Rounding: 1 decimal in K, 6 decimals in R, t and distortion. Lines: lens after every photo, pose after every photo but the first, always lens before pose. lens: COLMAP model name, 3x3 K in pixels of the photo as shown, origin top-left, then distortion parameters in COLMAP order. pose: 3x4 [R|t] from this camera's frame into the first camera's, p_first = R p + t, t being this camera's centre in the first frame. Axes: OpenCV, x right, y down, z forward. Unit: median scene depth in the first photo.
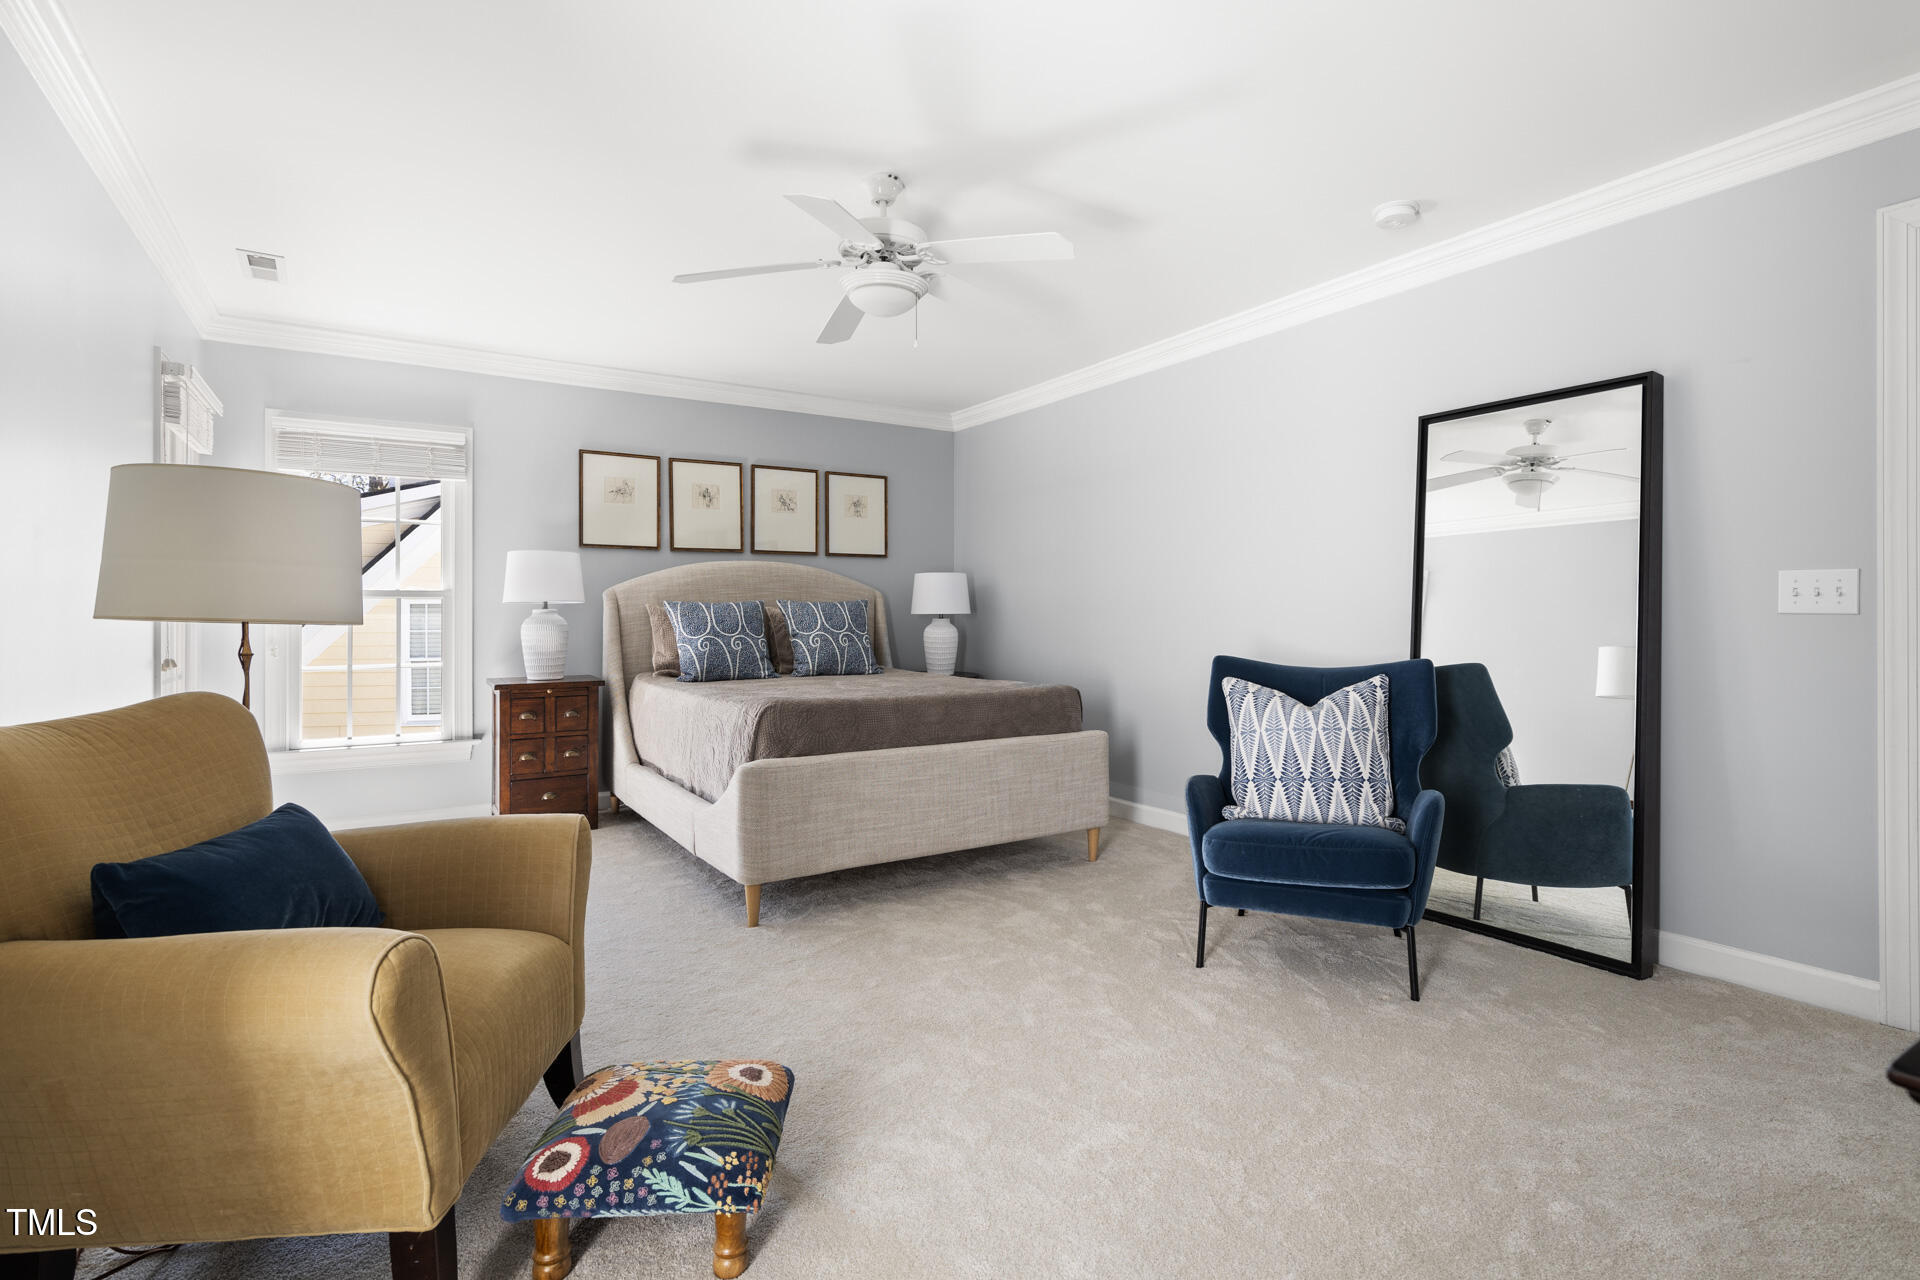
lens RADIAL K [[946.7, 0, 957.6], [0, 946.7, 612.5], [0, 0, 1]] dist [0.107726, -0.000131]
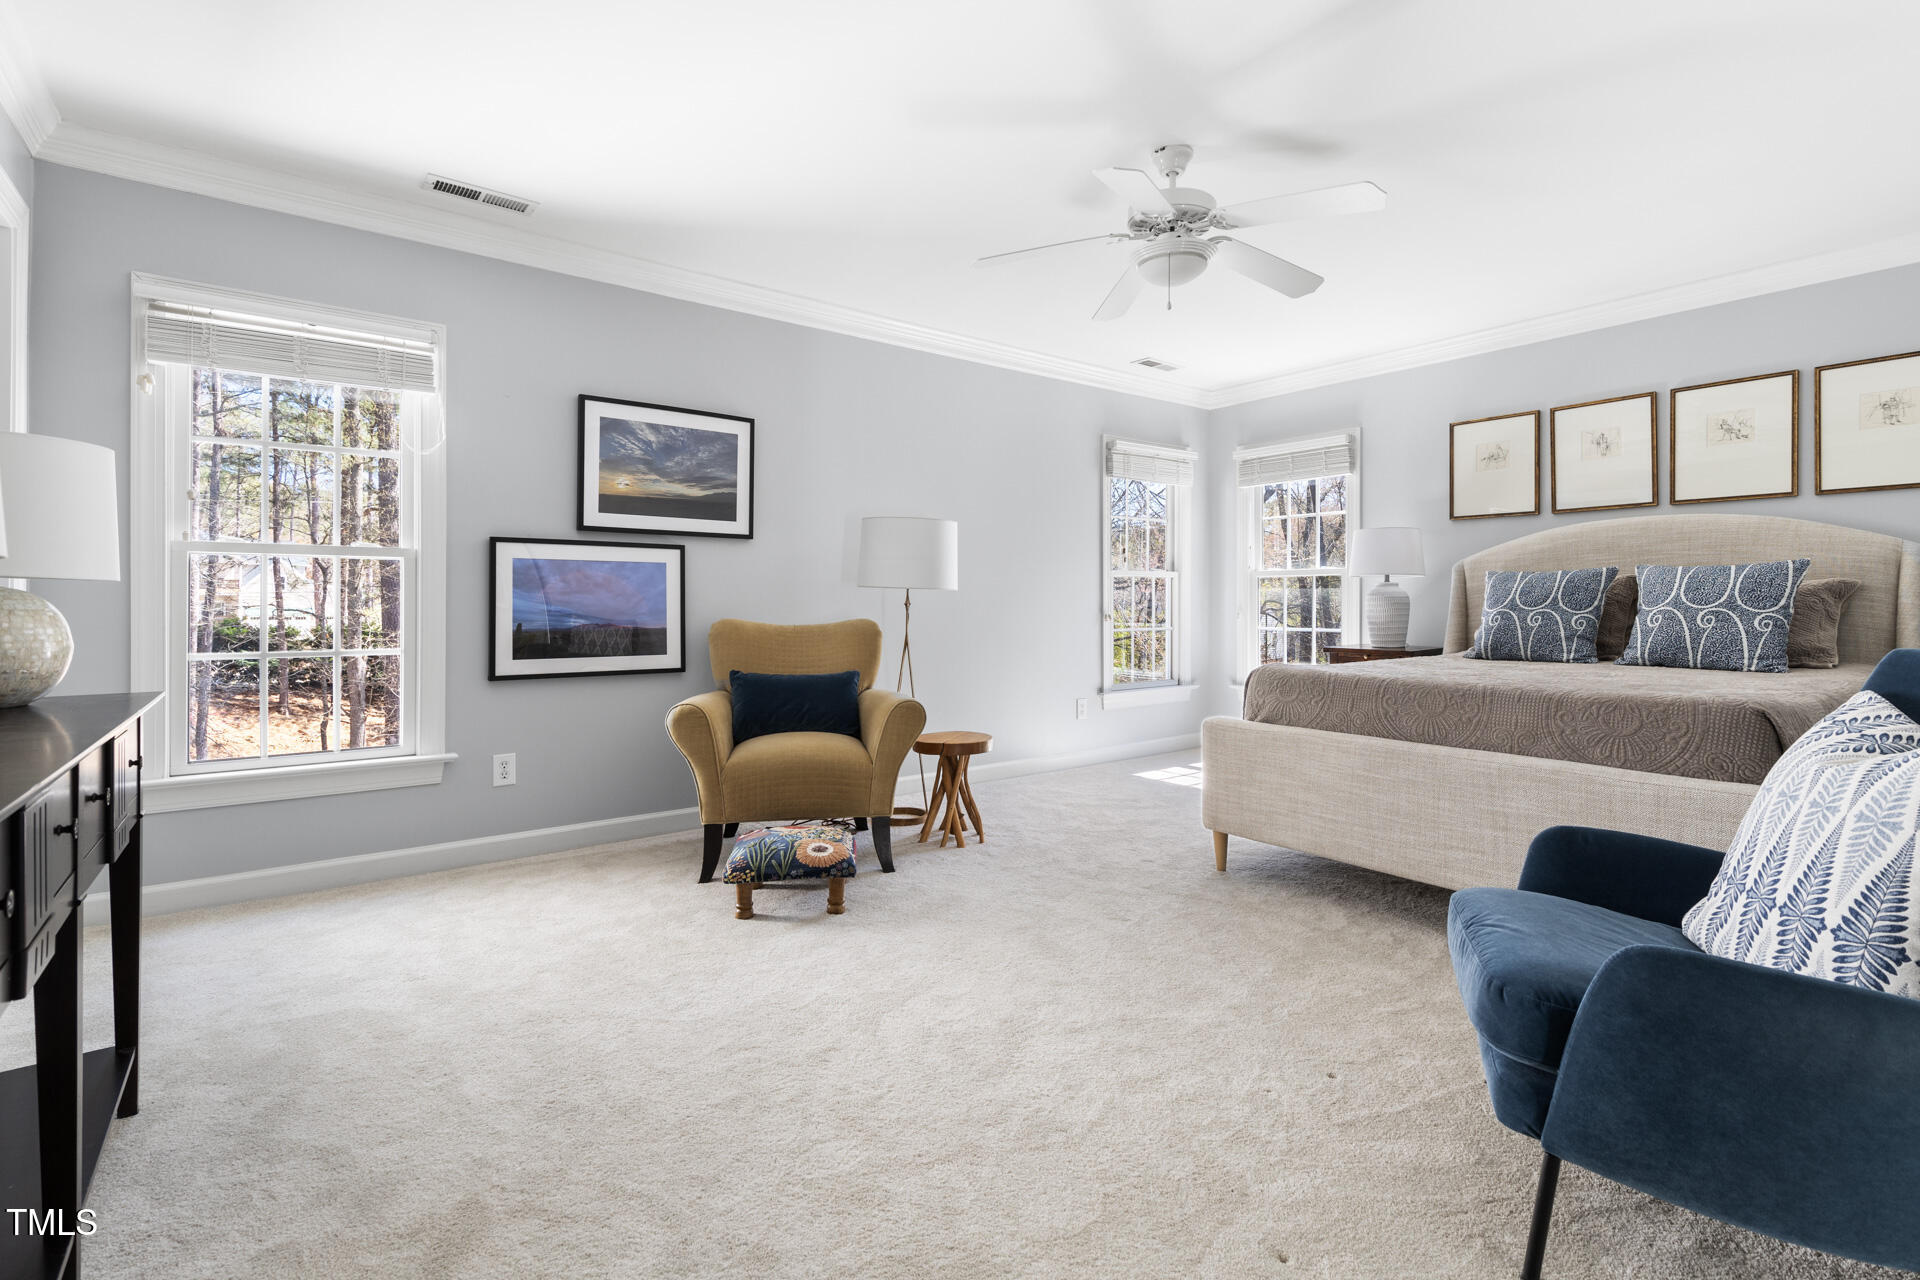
lens RADIAL K [[925.0, 0, 959.2], [0, 925.0, 597.0], [0, 0, 1]] dist [0.001775, 0.000202]
pose [[0.137359, -0.002808, -0.990517, 0.500554], [0.004865, 0.999986, -0.002160, 0.012153], [0.990509, -0.004522, 0.137371, 0.366418]]
